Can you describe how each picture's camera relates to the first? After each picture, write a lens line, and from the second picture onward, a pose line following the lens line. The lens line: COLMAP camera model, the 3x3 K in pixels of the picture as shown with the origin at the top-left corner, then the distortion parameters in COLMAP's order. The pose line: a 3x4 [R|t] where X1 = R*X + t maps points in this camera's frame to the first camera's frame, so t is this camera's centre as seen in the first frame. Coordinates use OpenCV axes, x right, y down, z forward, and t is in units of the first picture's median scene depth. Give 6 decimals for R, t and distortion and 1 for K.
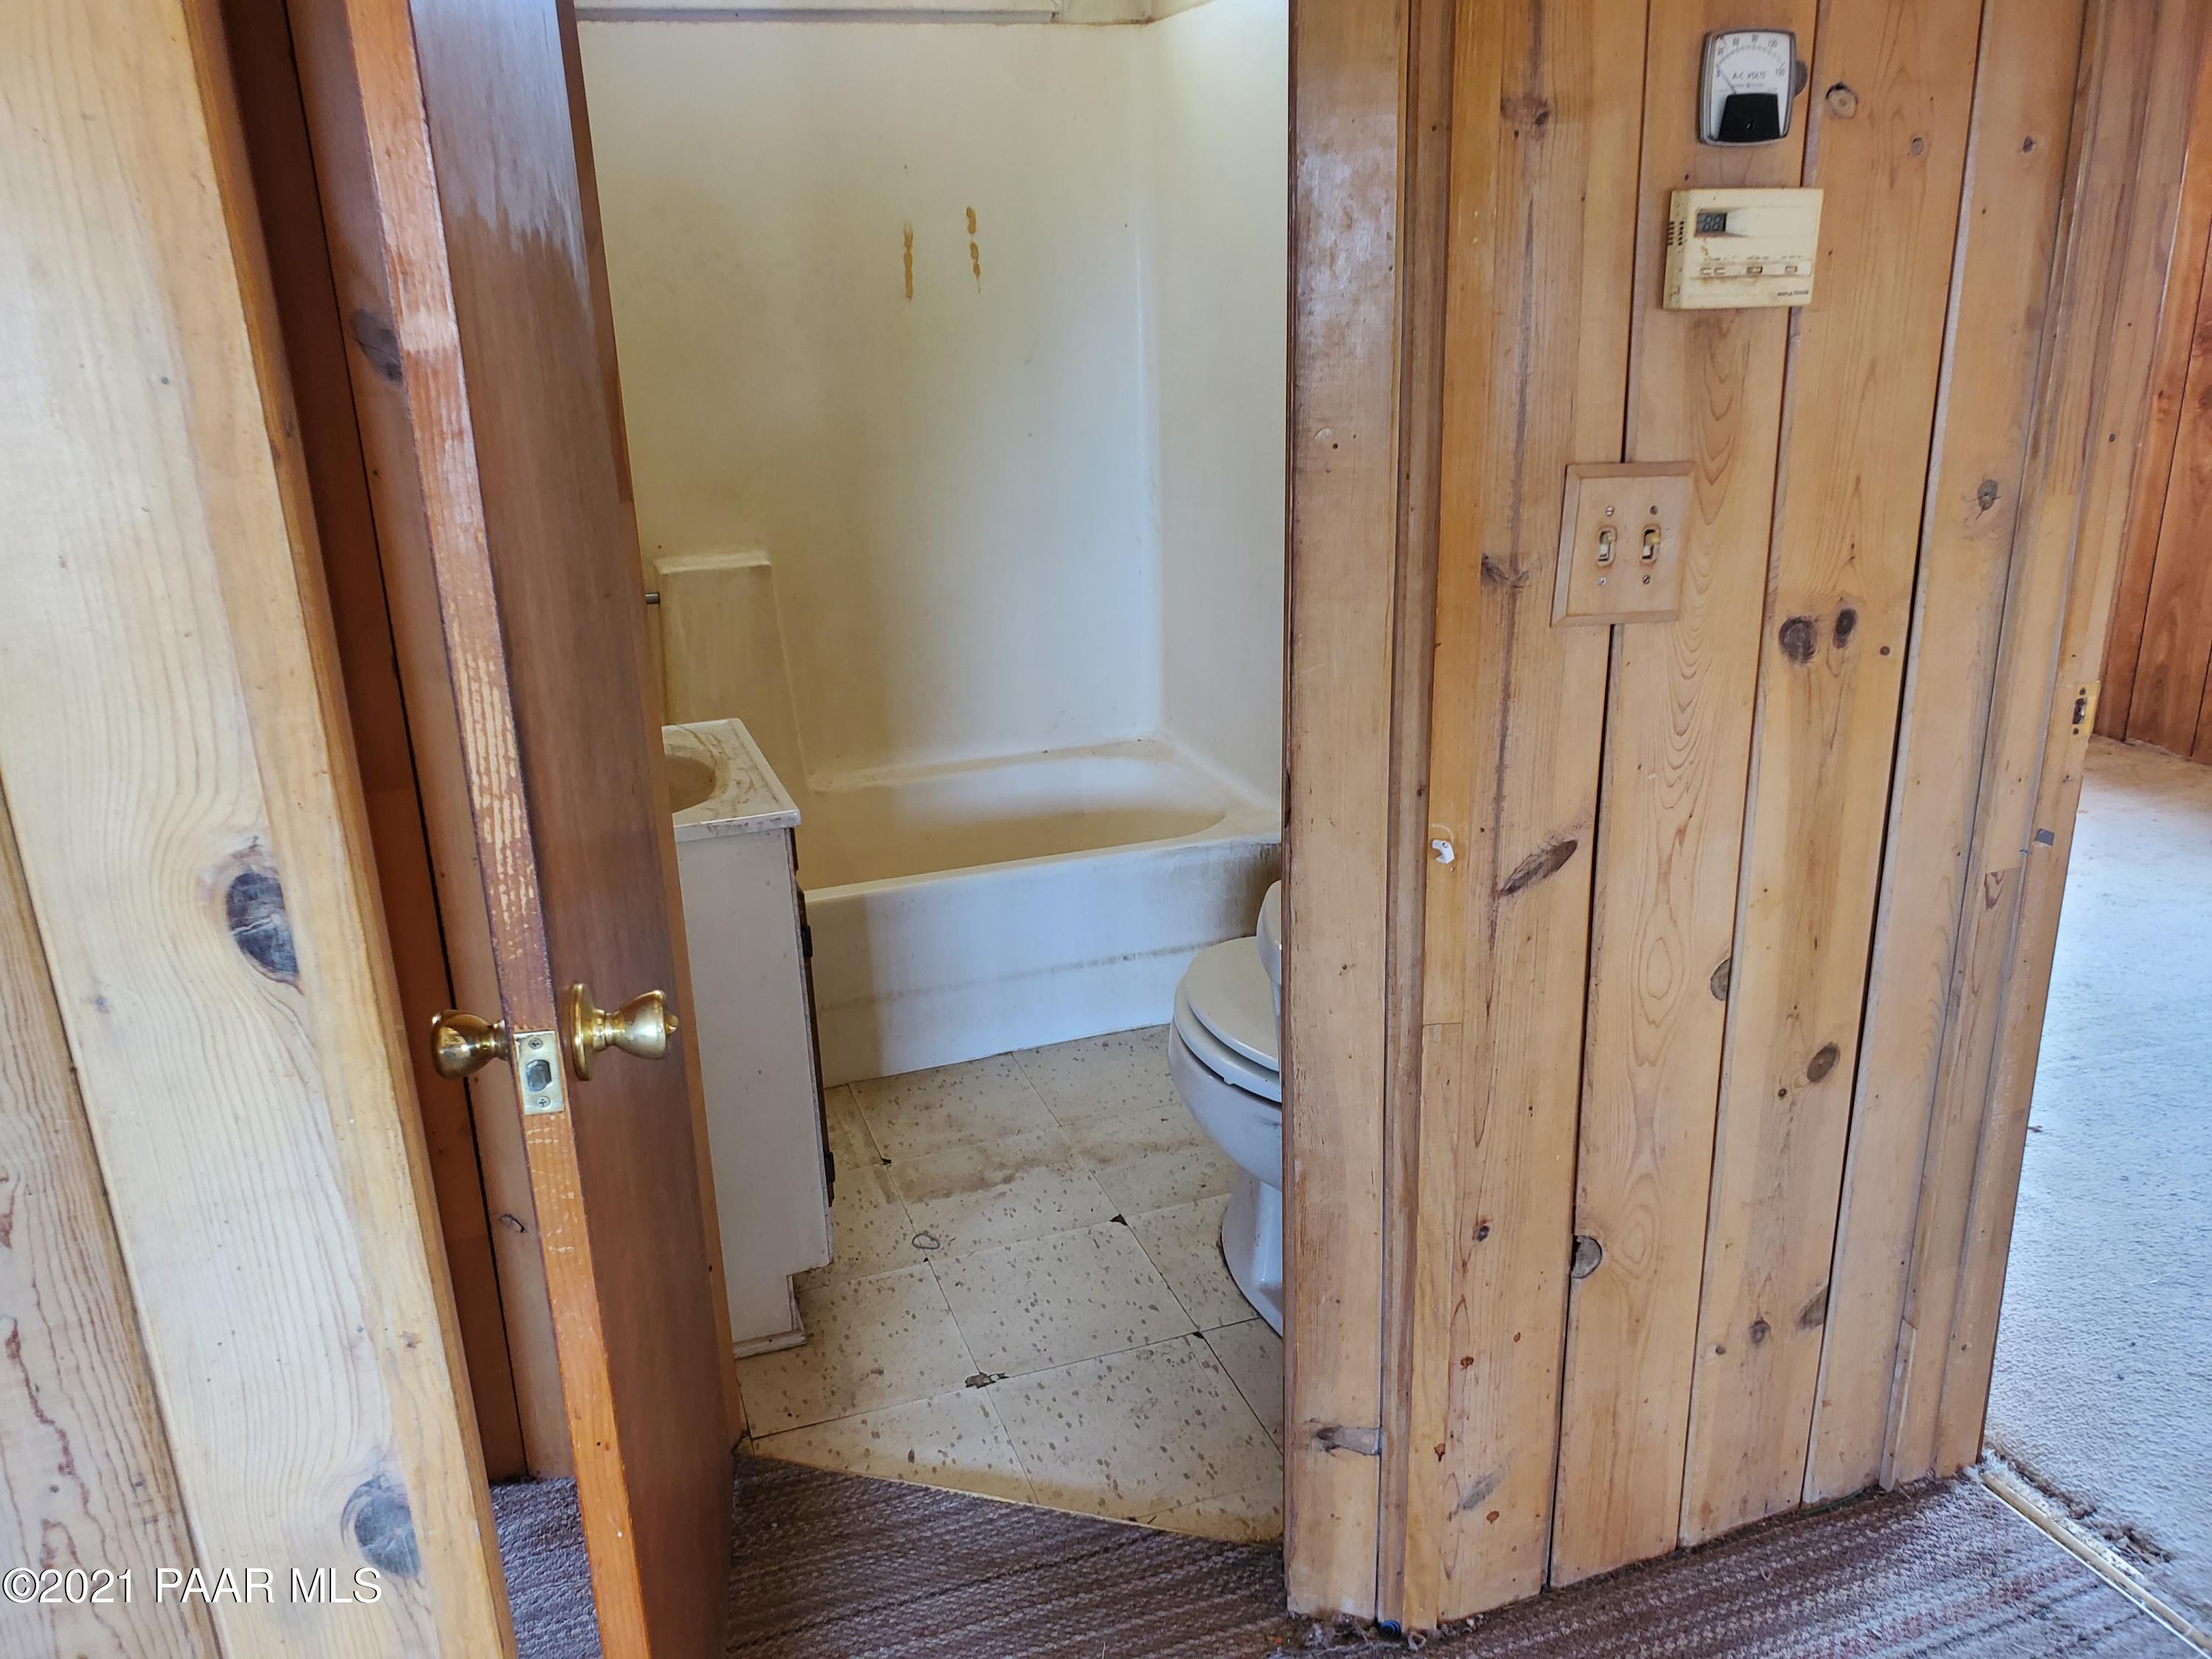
lens RADIAL K [[1712.8, 0, 1106.2], [0, 1712.8, 805.8], [0, 0, 1]] dist [0.004645, 0.010065]
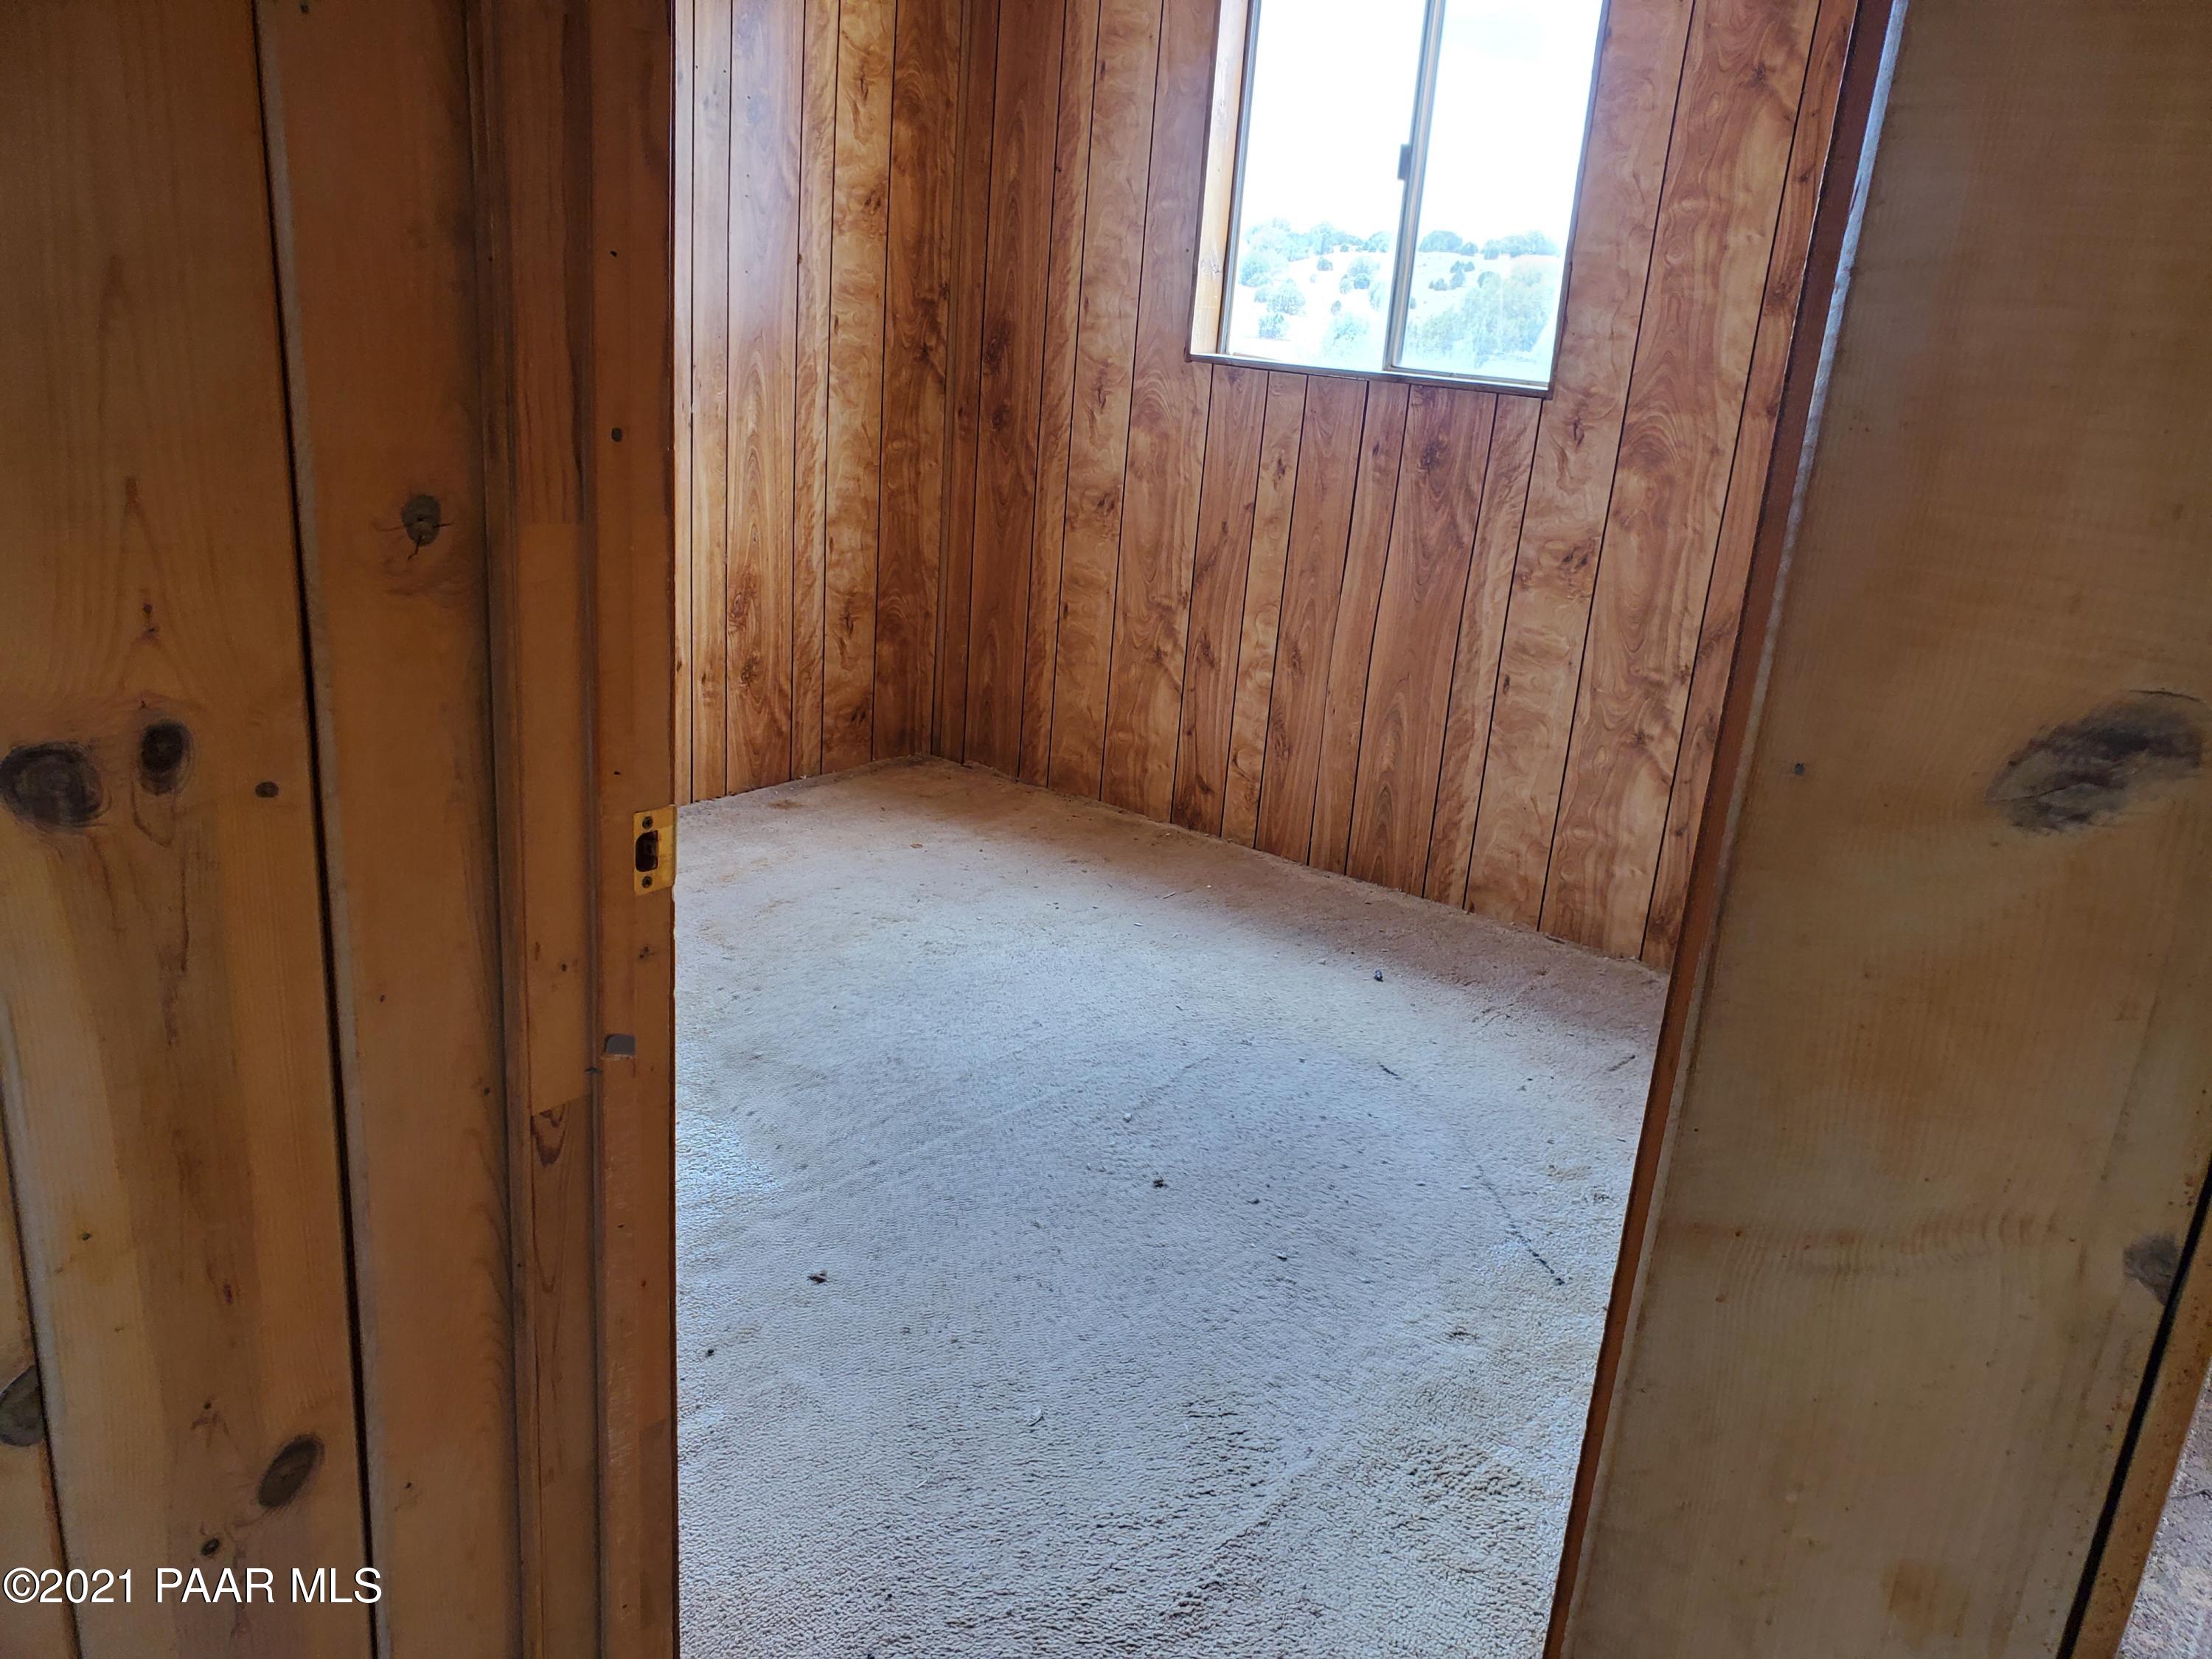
lens RADIAL K [[1688.1, 0, 1106.0], [0, 1688.1, 829.5], [0, 0, 1]] dist [0.201630, -0.282933]
pose [[0.839608, -0.080658, 0.537172, 0.349802], [0.074047, 0.996678, 0.033917, -0.070855], [-0.538123, 0.011298, 0.842791, 0.338374]]
